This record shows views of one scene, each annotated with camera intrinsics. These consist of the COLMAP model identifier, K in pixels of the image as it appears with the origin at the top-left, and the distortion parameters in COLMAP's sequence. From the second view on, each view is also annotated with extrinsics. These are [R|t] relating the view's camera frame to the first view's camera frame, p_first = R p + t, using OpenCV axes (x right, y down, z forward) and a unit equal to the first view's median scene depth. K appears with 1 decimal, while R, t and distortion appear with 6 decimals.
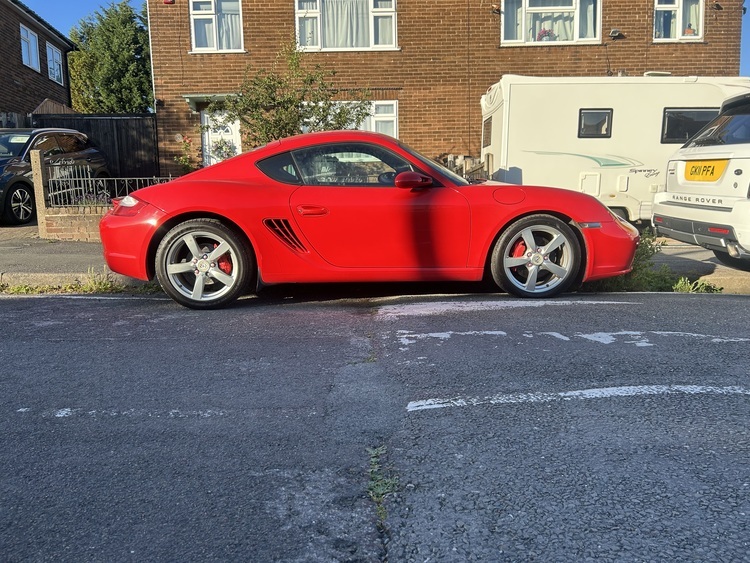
lens RADIAL K [[556.4, 0, 370.6], [0, 556.4, 281.8], [0, 0, 1]] dist [0.032818, -0.036300]
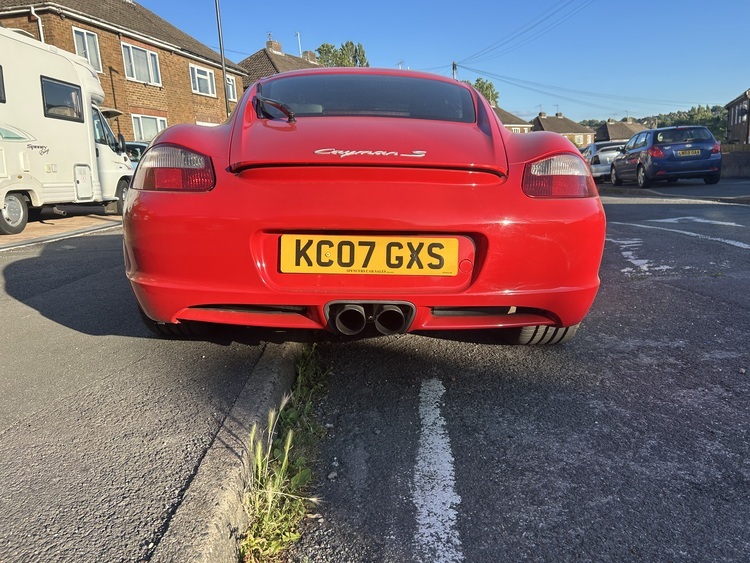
lens RADIAL K [[556.4, 0, 372.5], [0, 556.4, 279.4], [0, 0, 1]] dist [0.032818, -0.036300]
pose [[0.023455, -0.190010, 0.981502, -0.259541], [0.171307, 0.968015, 0.183305, -0.047019], [-0.984938, 0.163839, 0.055255, 0.318126]]
